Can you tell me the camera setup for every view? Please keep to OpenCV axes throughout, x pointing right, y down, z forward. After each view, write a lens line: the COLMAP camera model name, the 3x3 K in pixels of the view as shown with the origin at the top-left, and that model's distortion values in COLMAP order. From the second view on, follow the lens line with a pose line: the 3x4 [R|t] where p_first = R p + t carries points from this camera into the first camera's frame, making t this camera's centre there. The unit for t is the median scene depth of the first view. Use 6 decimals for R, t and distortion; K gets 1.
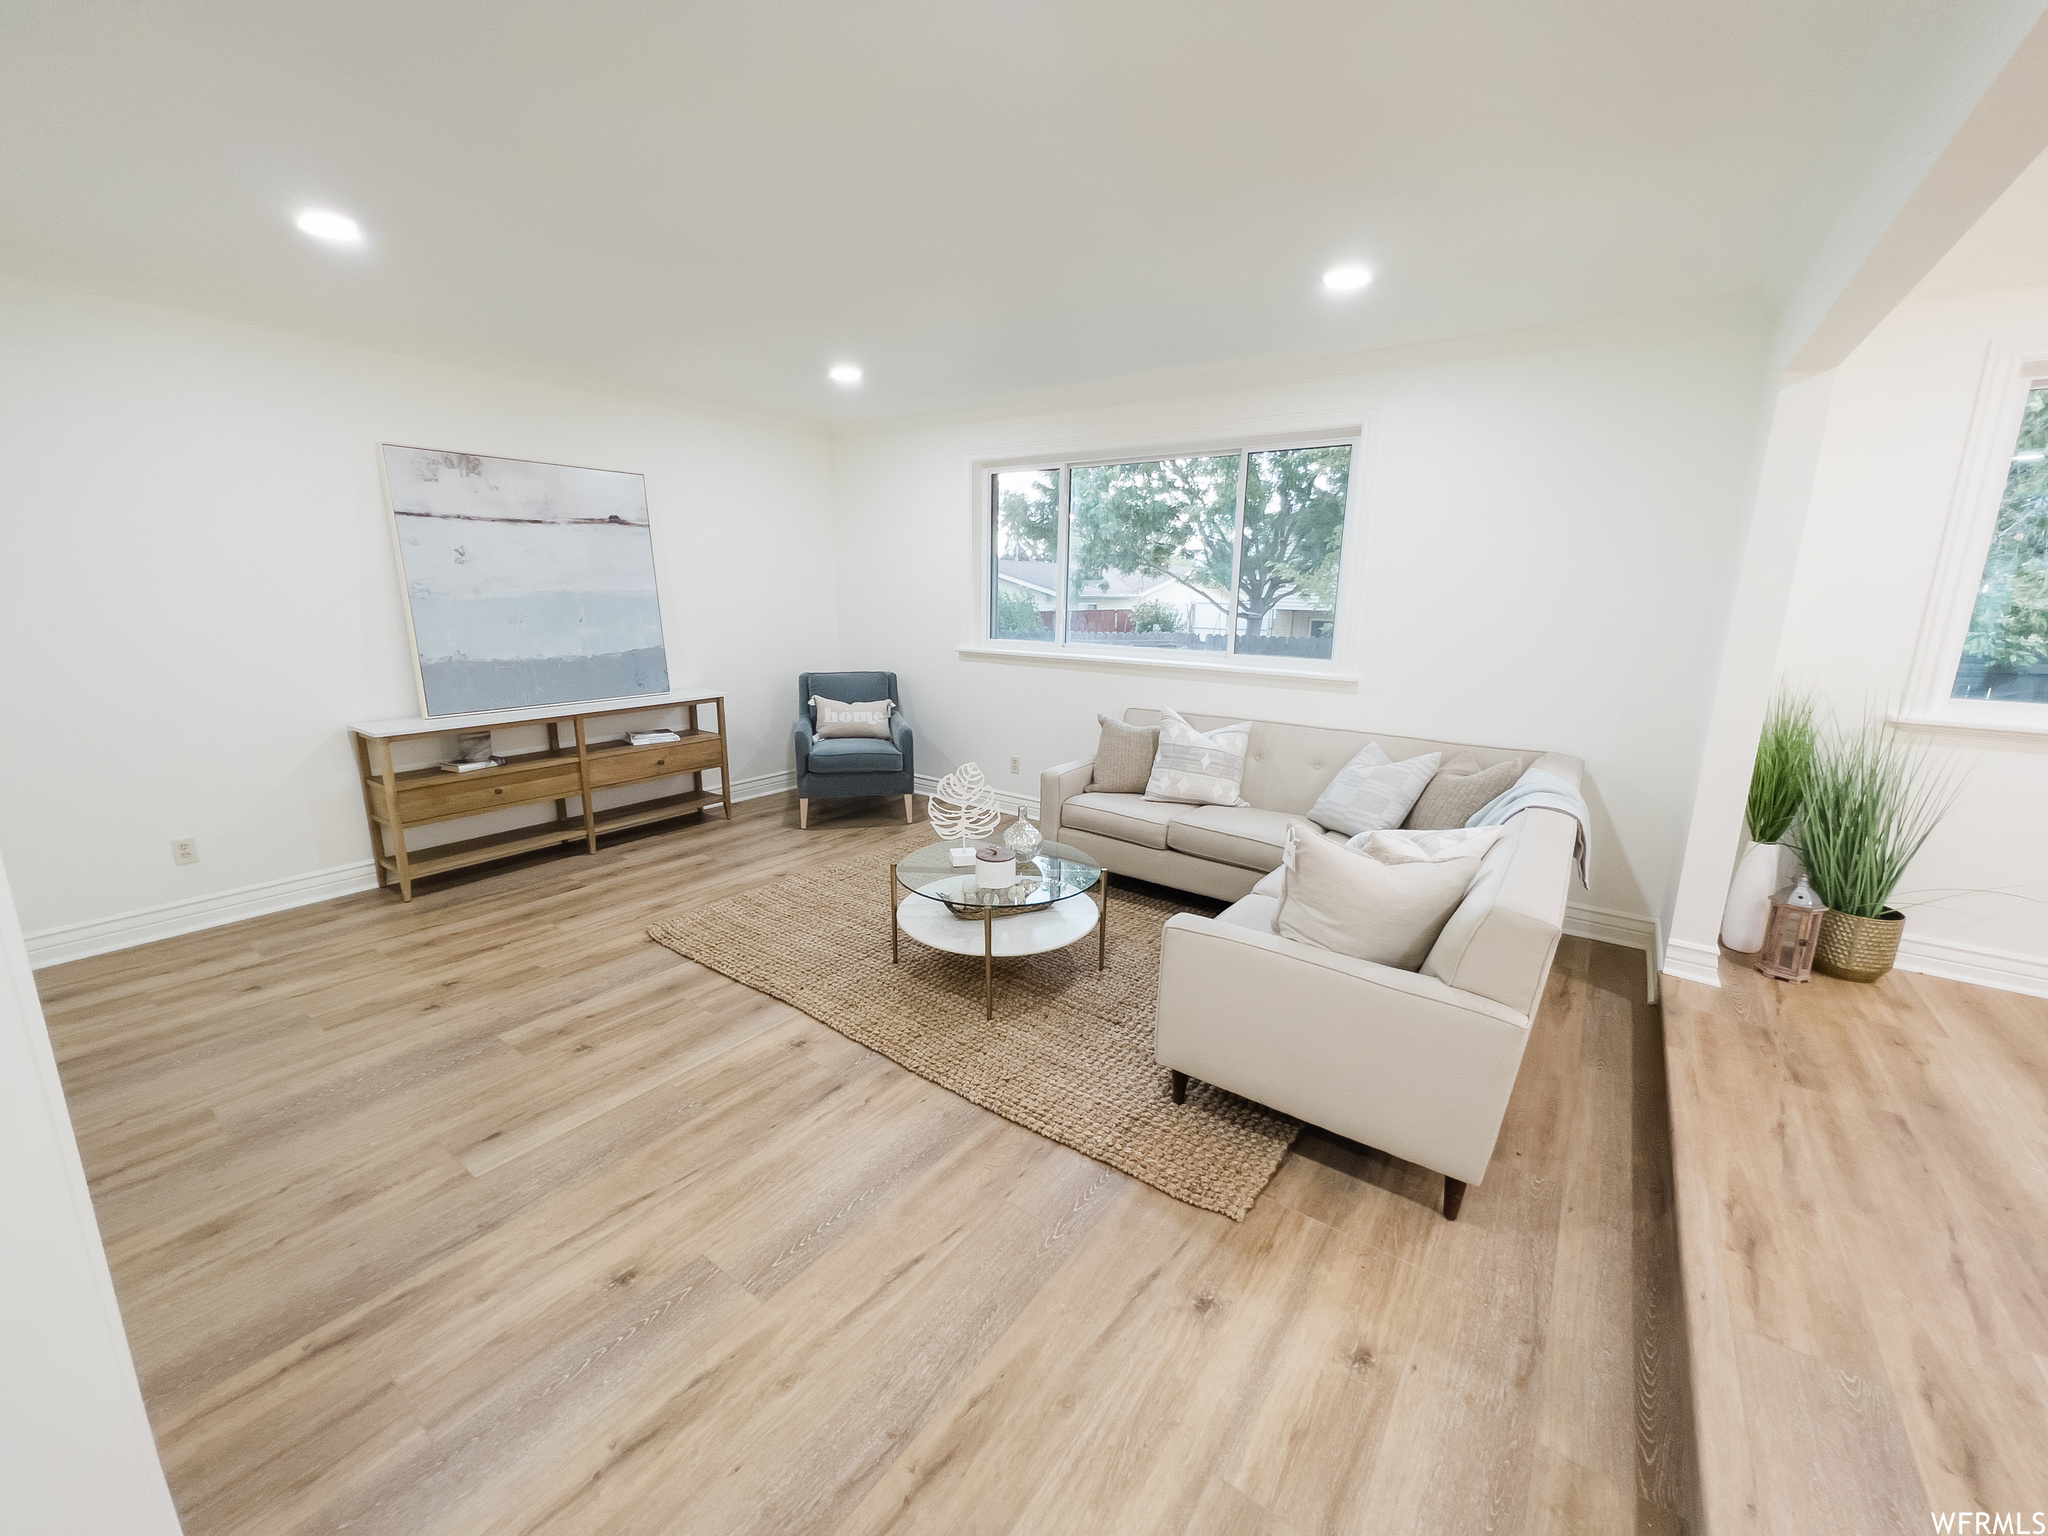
lens RADIAL K [[810.0, 0, 1009.4], [0, 810.0, 843.4], [0, 0, 1]] dist [-0.002248, -0.000557]
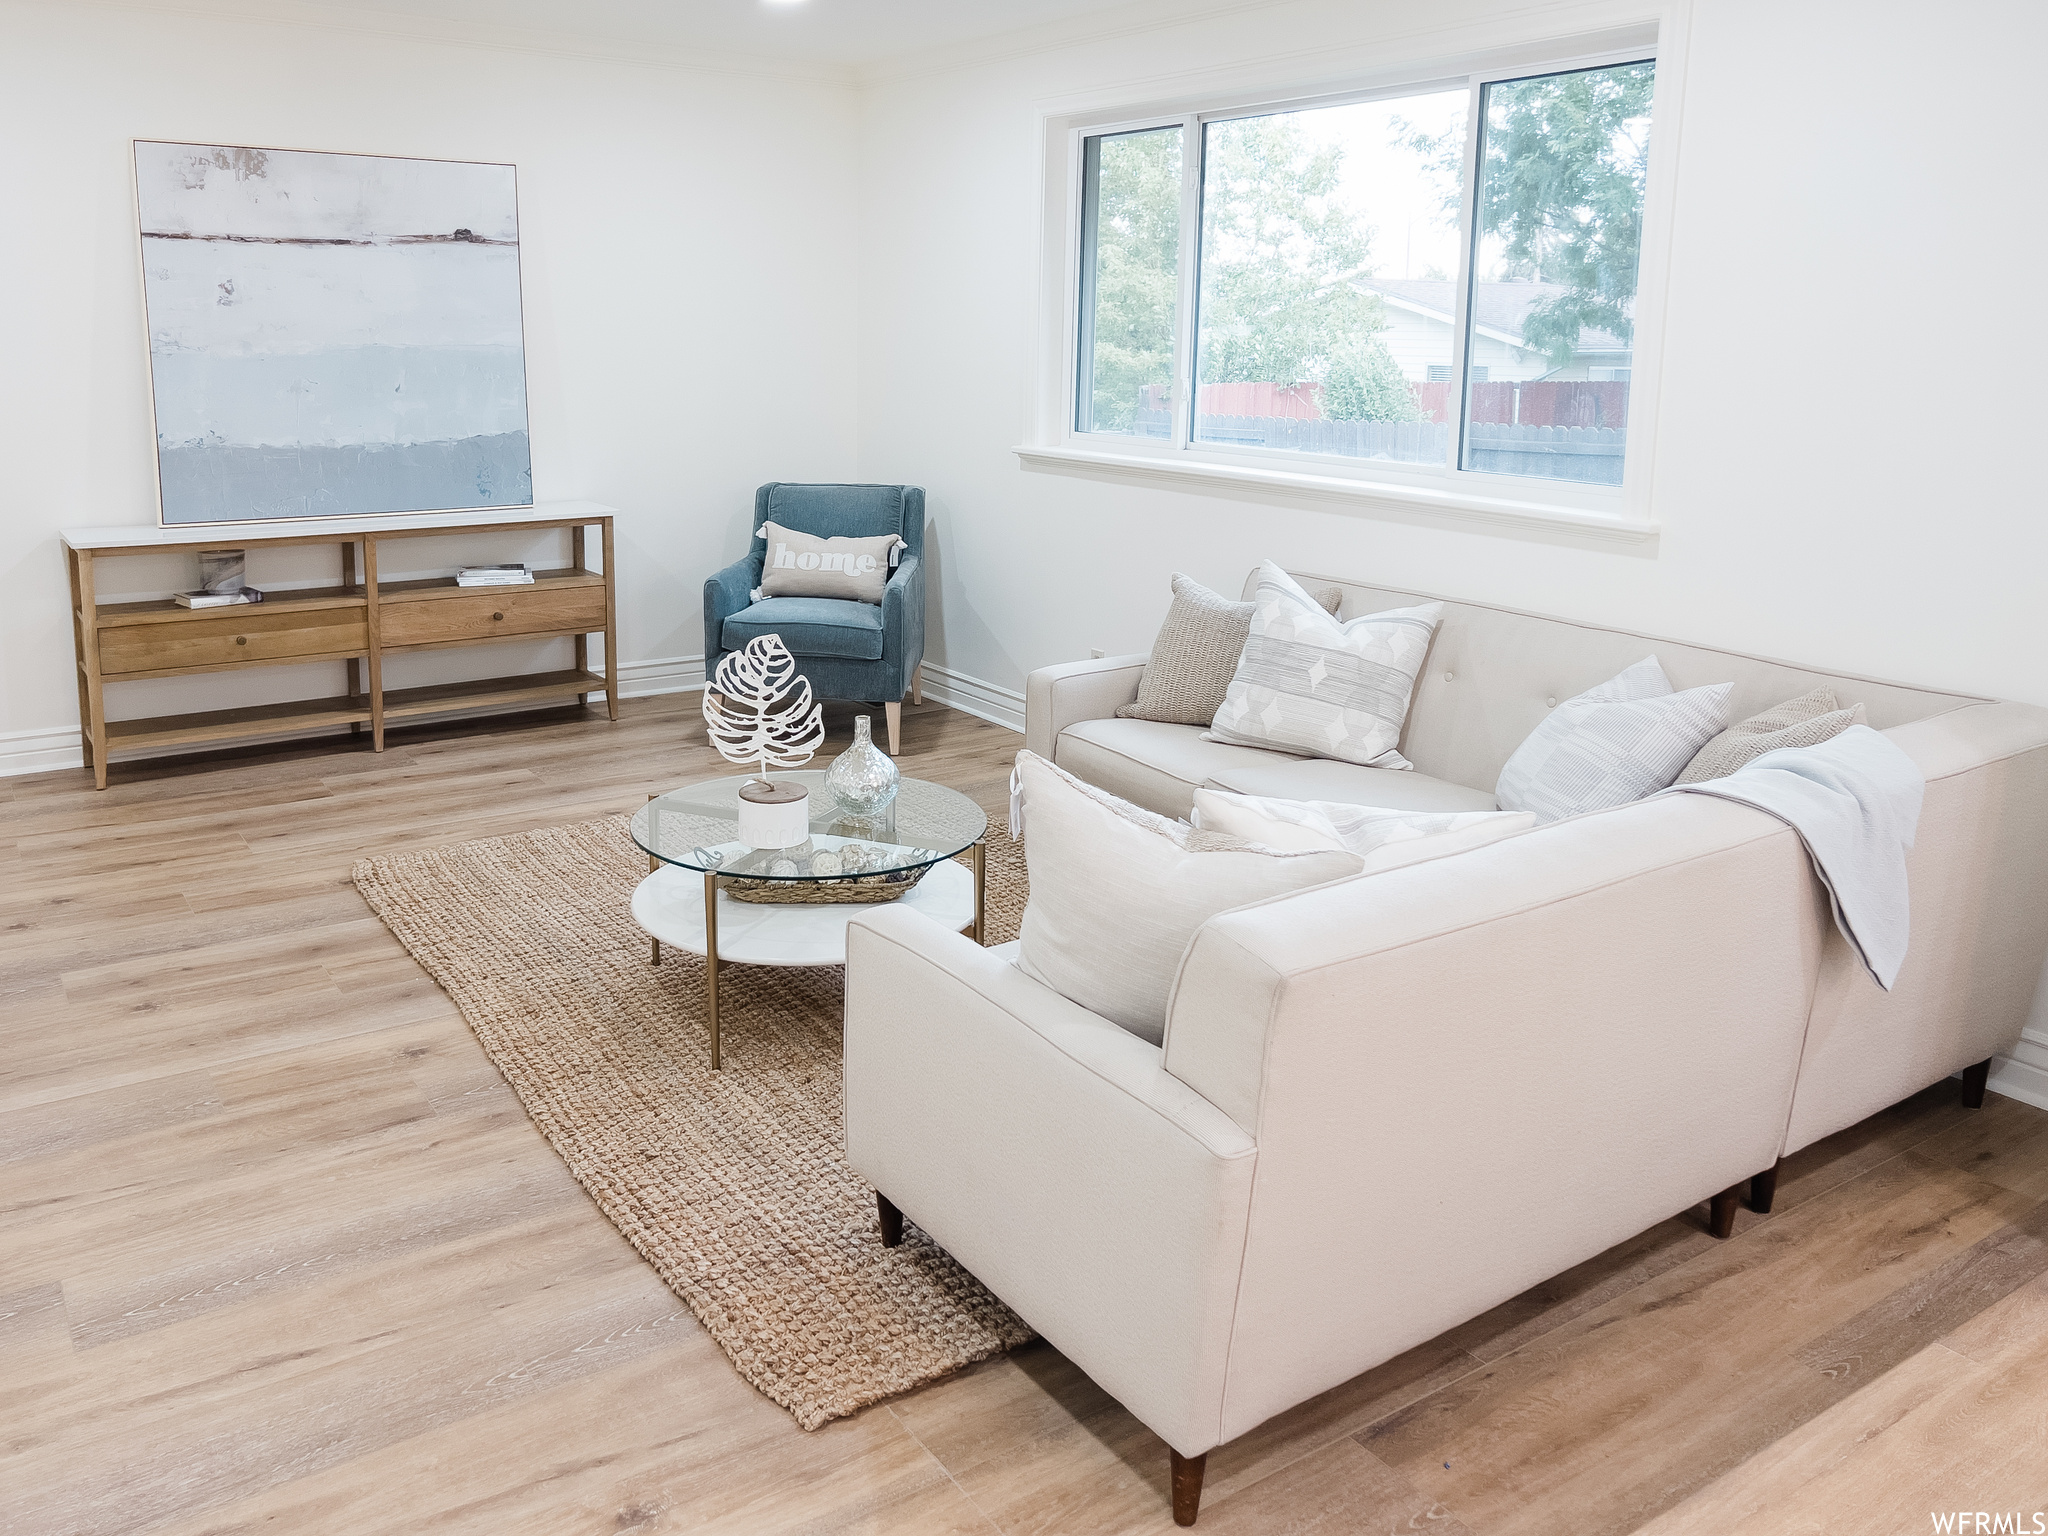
lens RADIAL K [[1634.9, 0, 1019.0], [0, 1634.9, 768.2], [0, 0, 1]] dist [-0.012176, 0.023414]
pose [[0.934924, 0.091497, -0.342849, 0.452543], [-0.106958, 0.993912, -0.026419, 0.007070], [0.338345, 0.061371, 0.939019, -0.042687]]
